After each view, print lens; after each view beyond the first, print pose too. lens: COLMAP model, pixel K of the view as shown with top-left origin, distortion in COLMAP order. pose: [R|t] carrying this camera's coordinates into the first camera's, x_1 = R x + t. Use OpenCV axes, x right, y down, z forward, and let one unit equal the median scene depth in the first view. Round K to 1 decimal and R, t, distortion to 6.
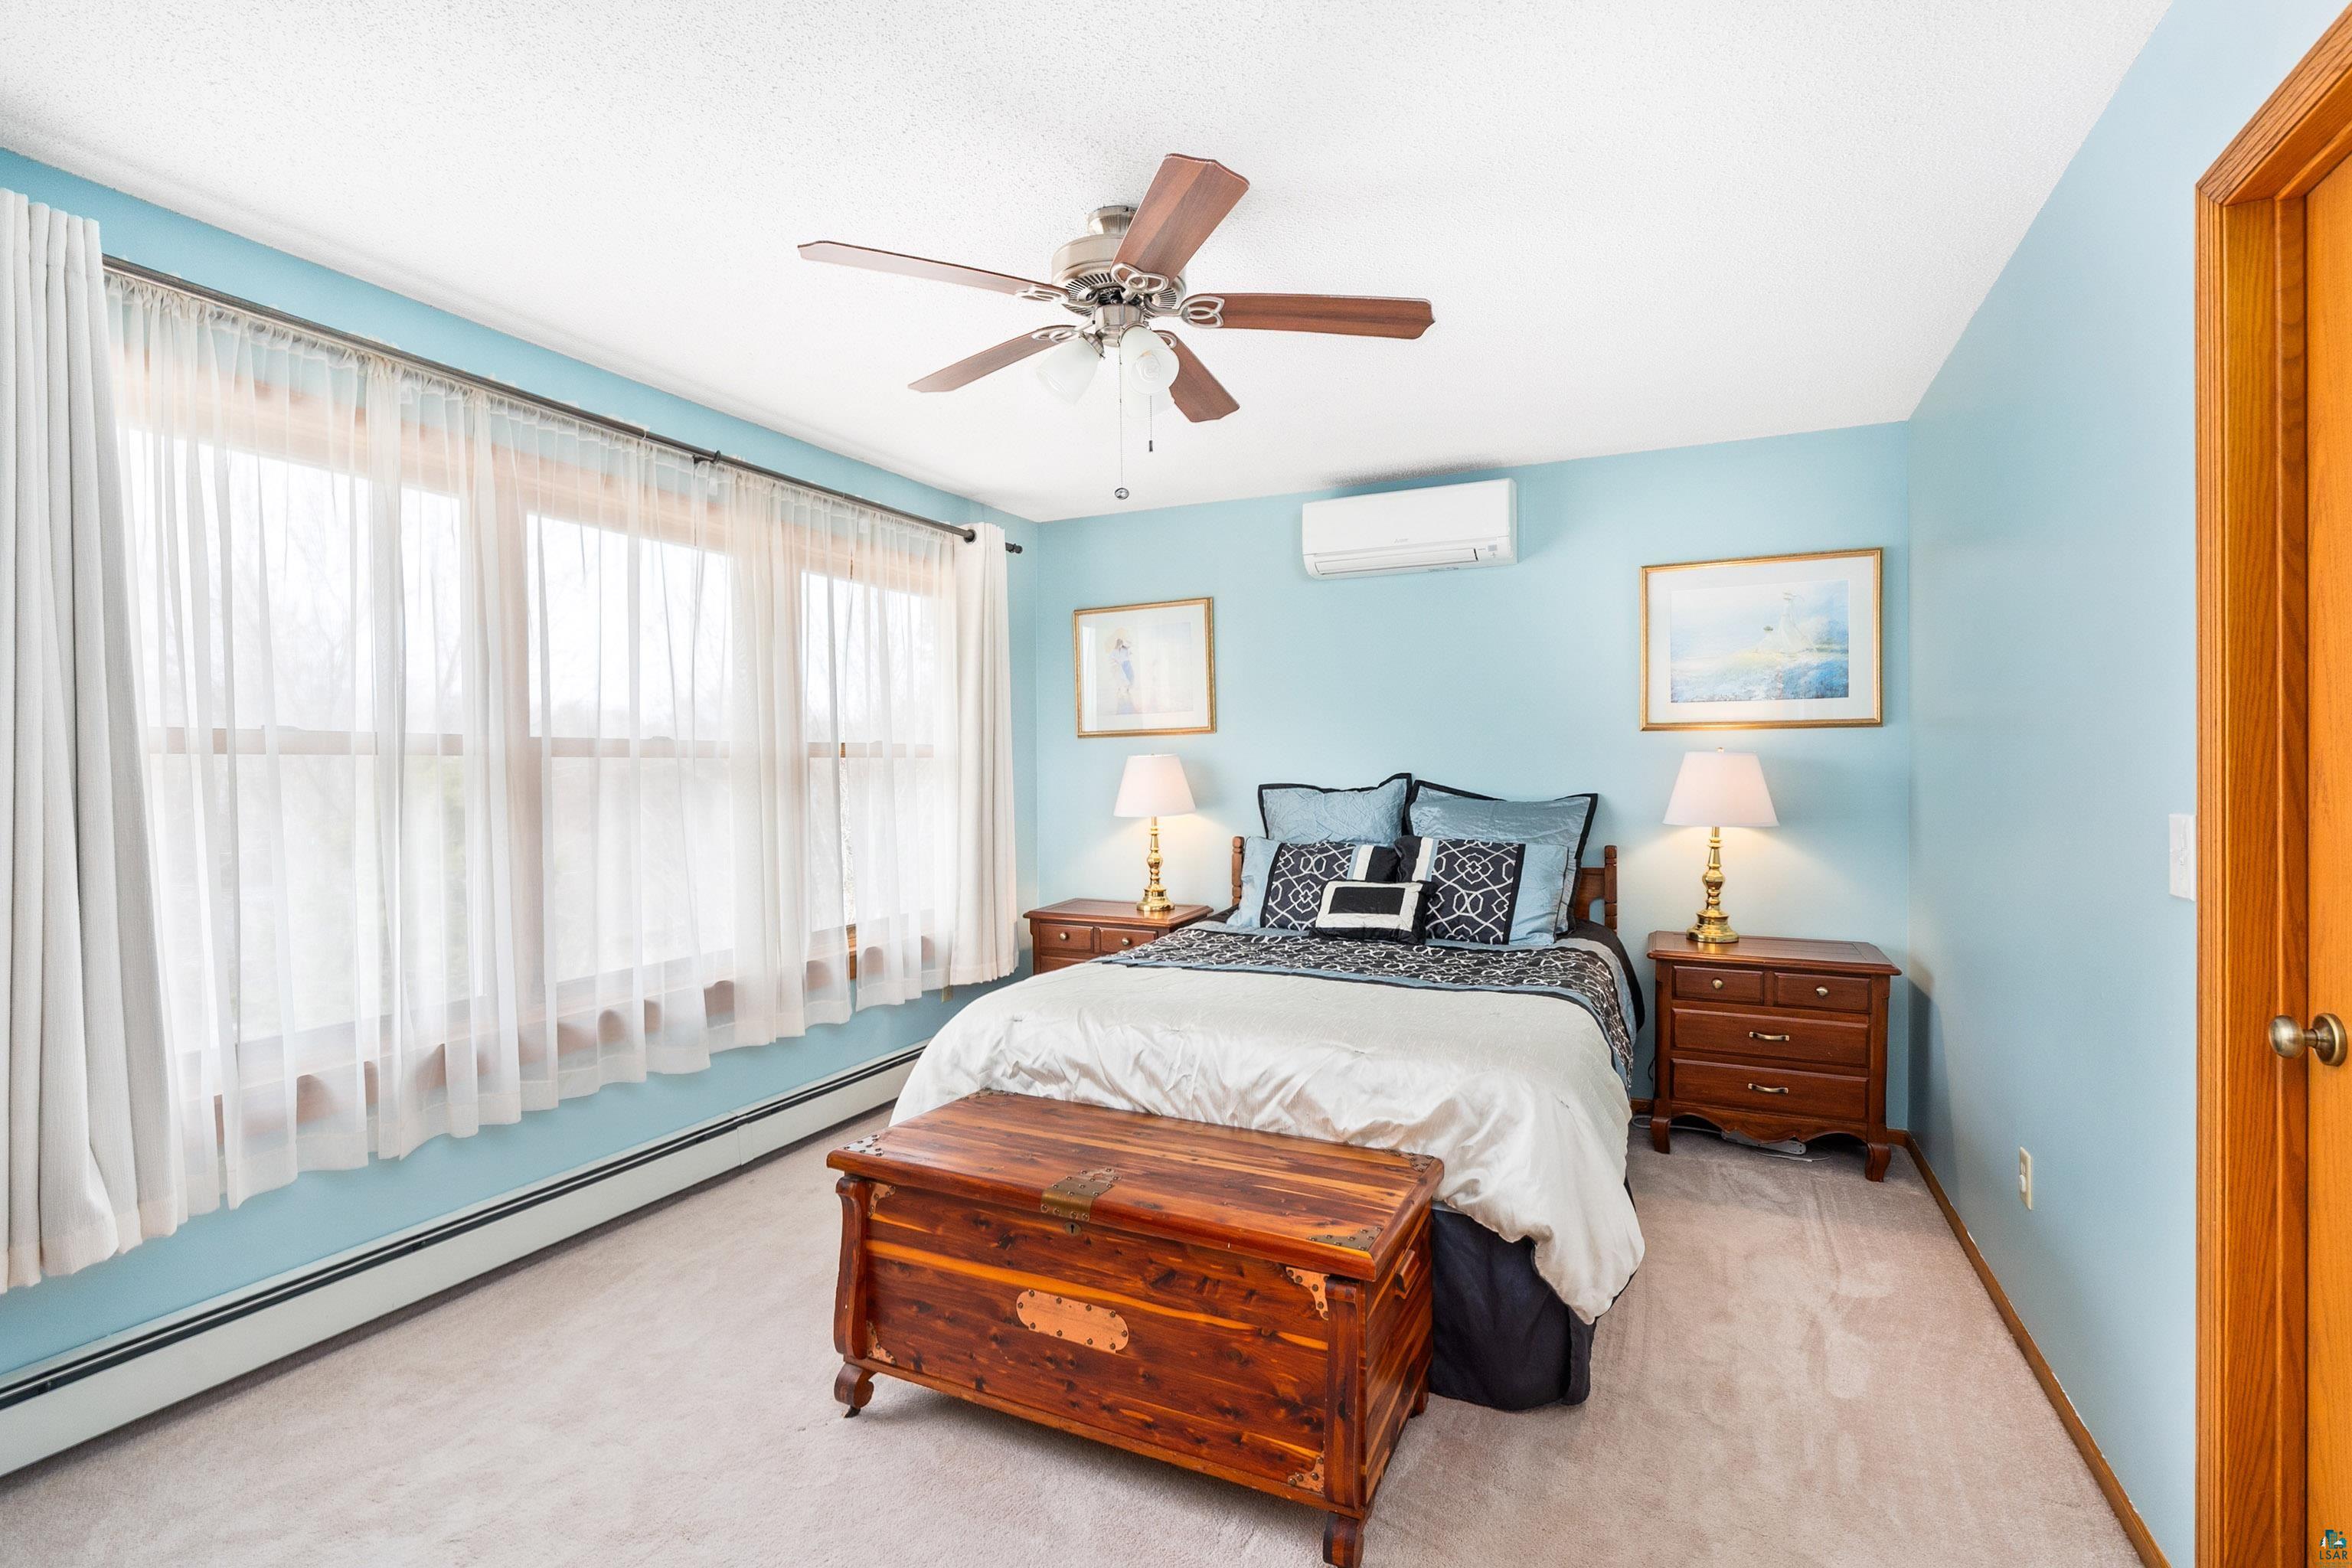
lens RADIAL K [[1064.4, 0, 1176.0], [0, 1064.4, 784.0], [0, 0, 1]] dist [0.017522, 0.000221]
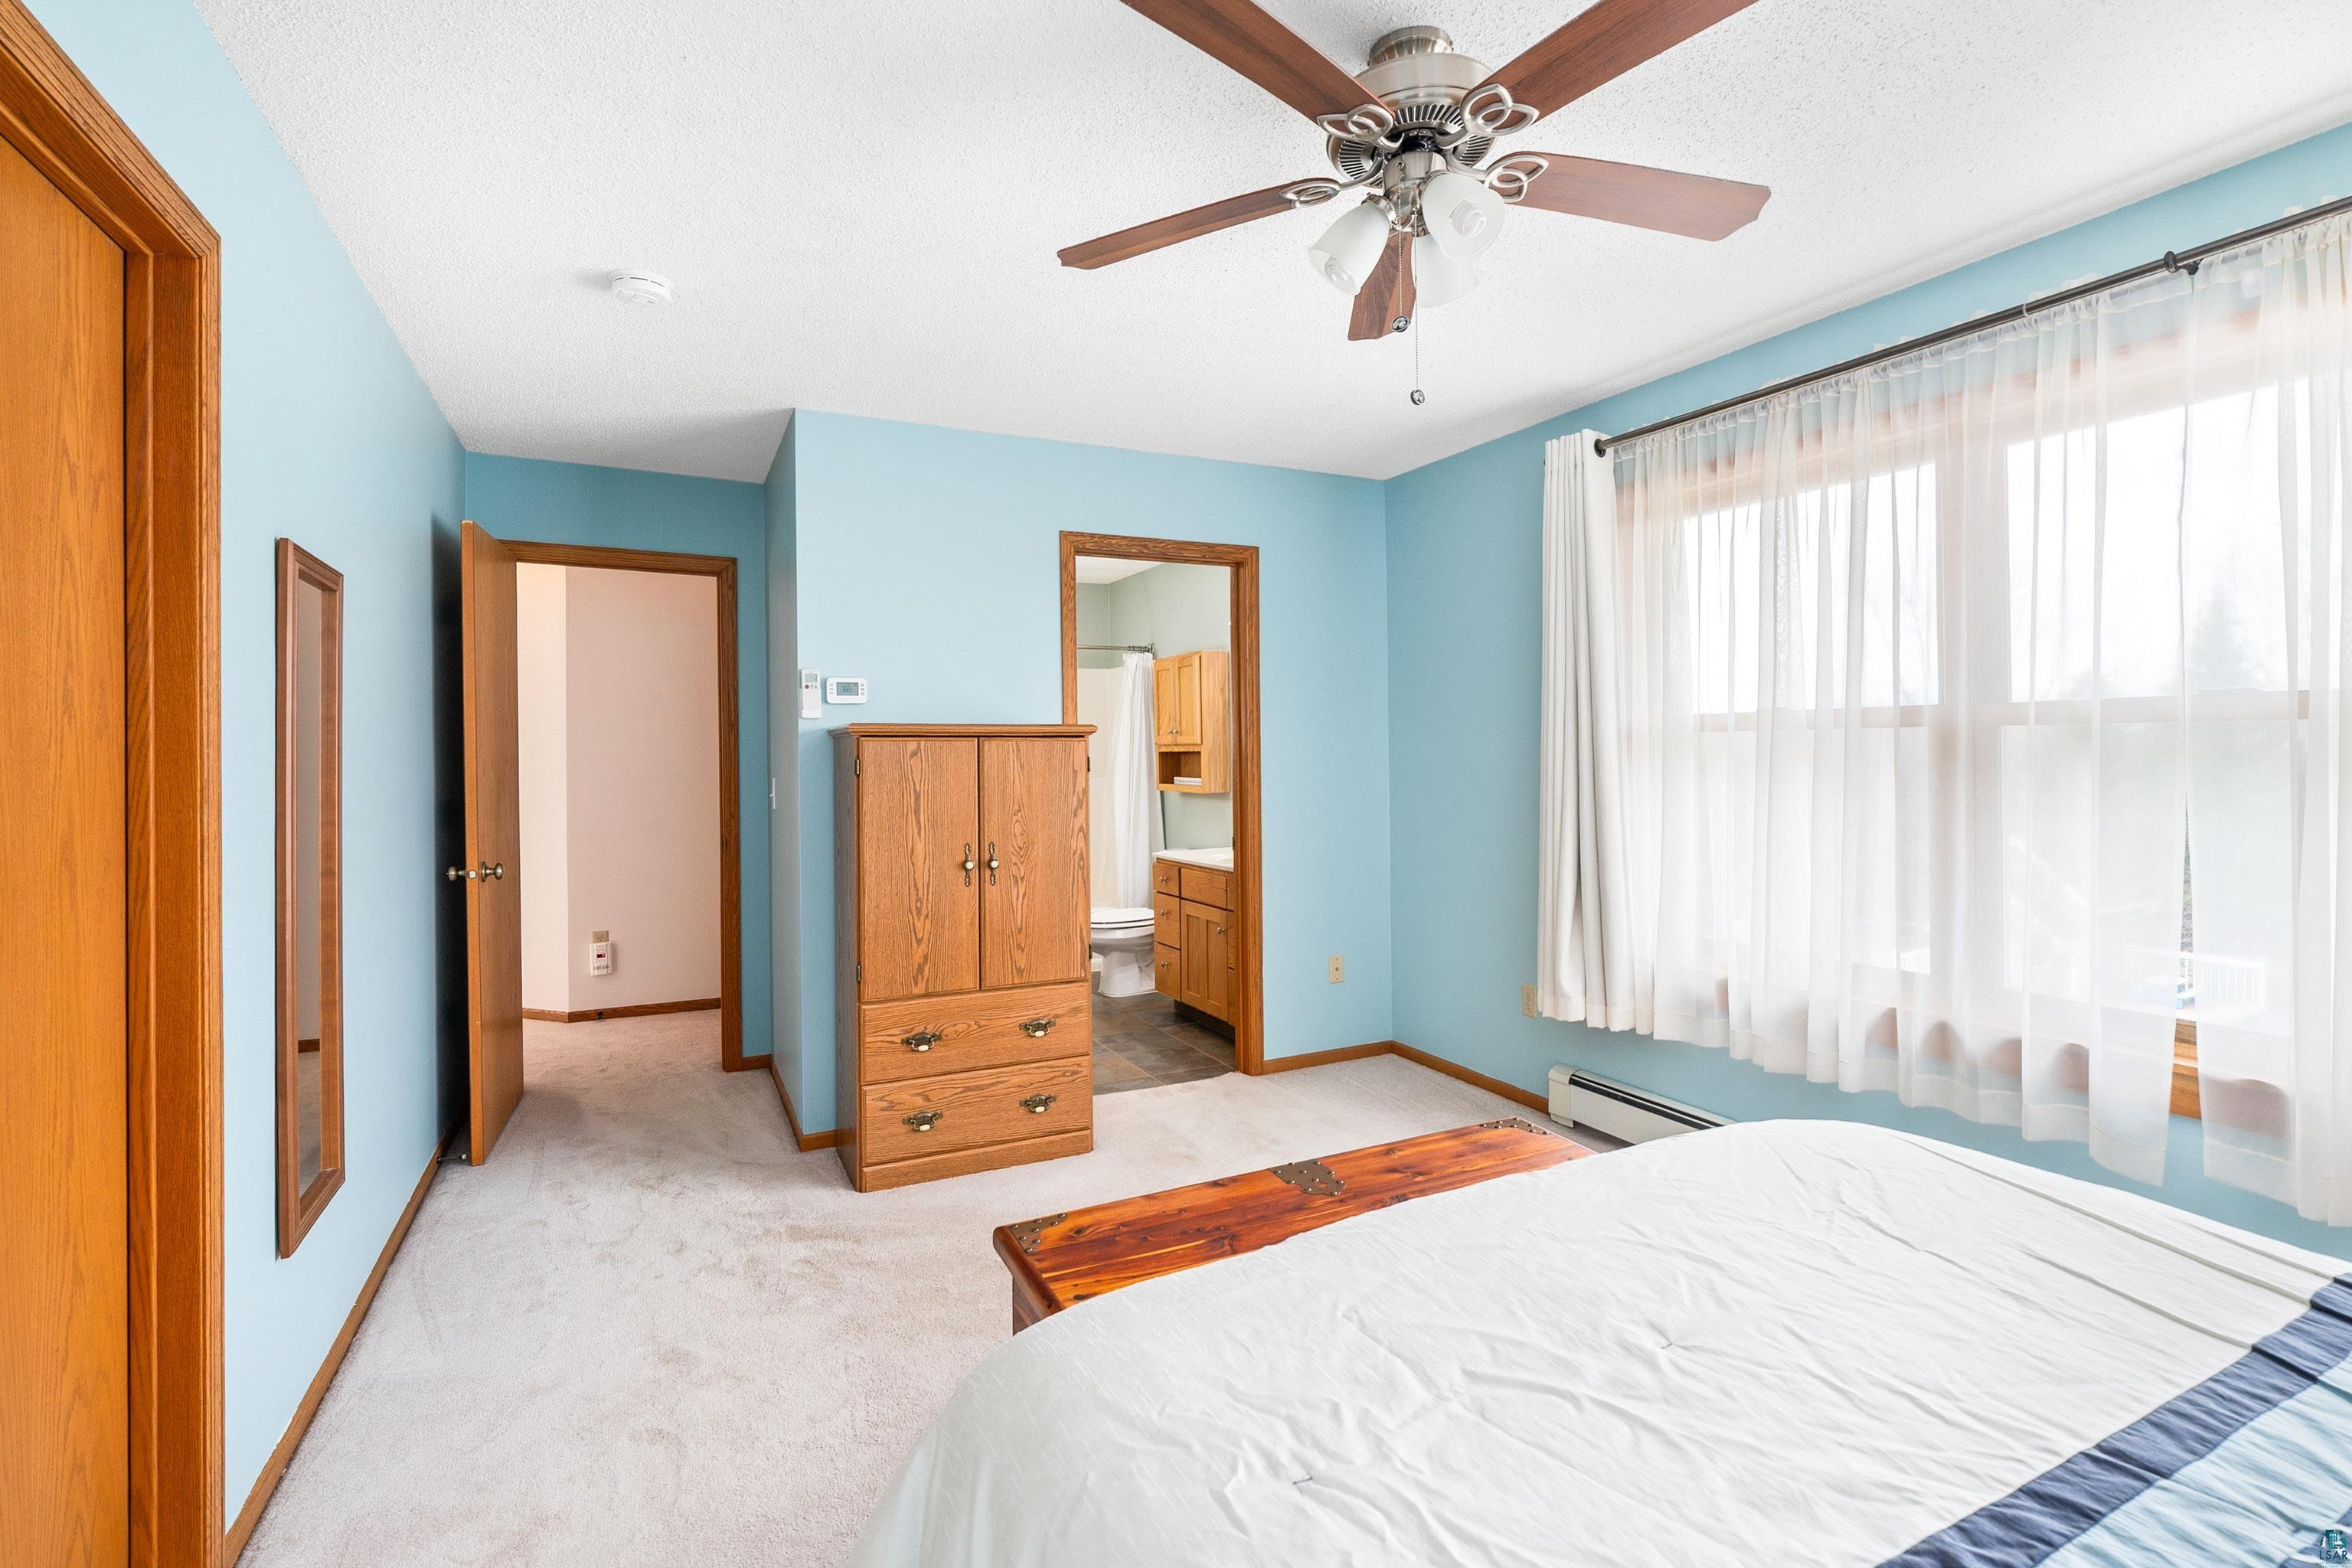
lens RADIAL K [[1082.3, 0, 1188.3], [0, 1082.3, 772.8], [0, 0, 1]] dist [-0.000144, 0.000639]
pose [[-0.602656, 0.029015, -0.797473, 0.547817], [0.004257, 0.999441, 0.033146, -0.020698], [0.797990, 0.016580, -0.602443, 1.080135]]
